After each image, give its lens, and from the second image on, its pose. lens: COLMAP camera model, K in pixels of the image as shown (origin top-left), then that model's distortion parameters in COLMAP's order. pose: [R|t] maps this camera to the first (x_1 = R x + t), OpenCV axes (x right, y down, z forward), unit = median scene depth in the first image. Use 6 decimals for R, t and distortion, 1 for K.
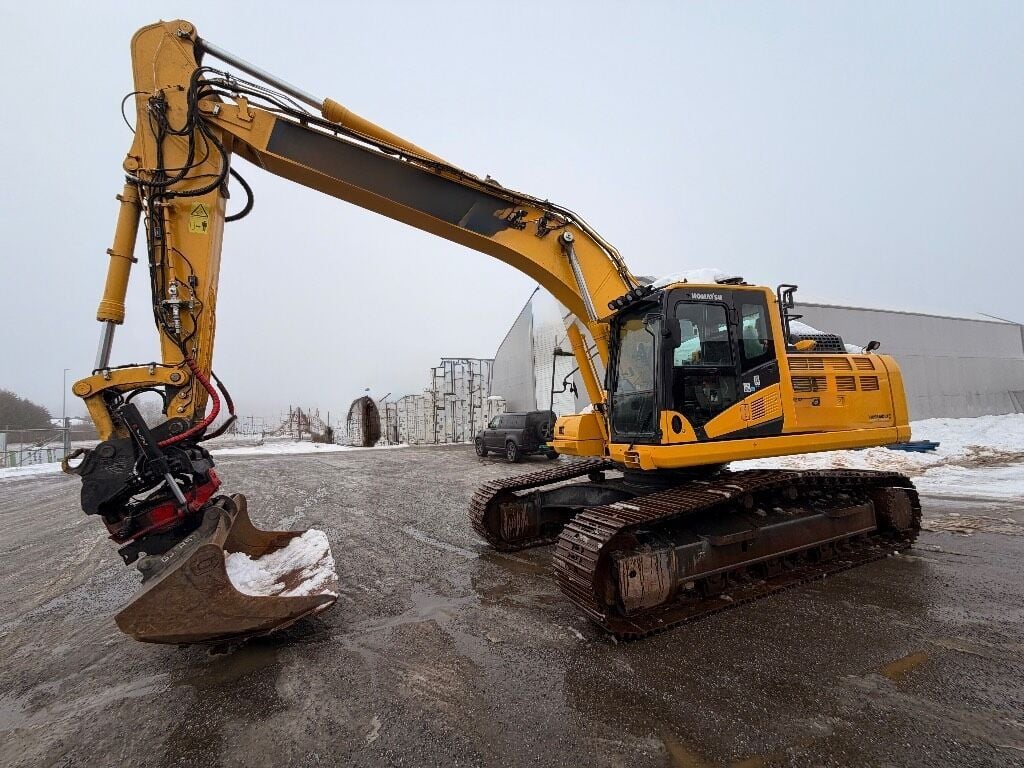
lens RADIAL K [[402.7, 0, 505.0], [0, 402.7, 383.3], [0, 0, 1]] dist [0.000190, 0.000002]
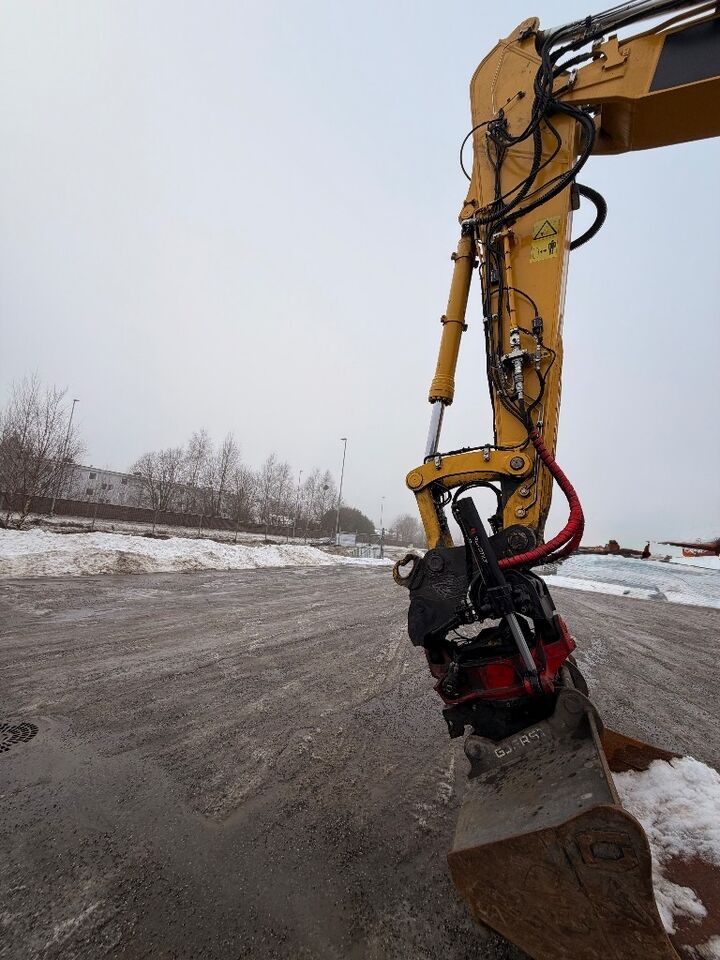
lens RADIAL K [[377.5, 0, 362.9], [0, 377.5, 479.2], [0, 0, 1]] dist [0.000190, 0.000002]
pose [[0.636552, -0.019047, -0.770999, -0.492366], [-0.057383, 0.995754, -0.071975, 0.068221], [0.769096, 0.090058, 0.632756, 0.408721]]
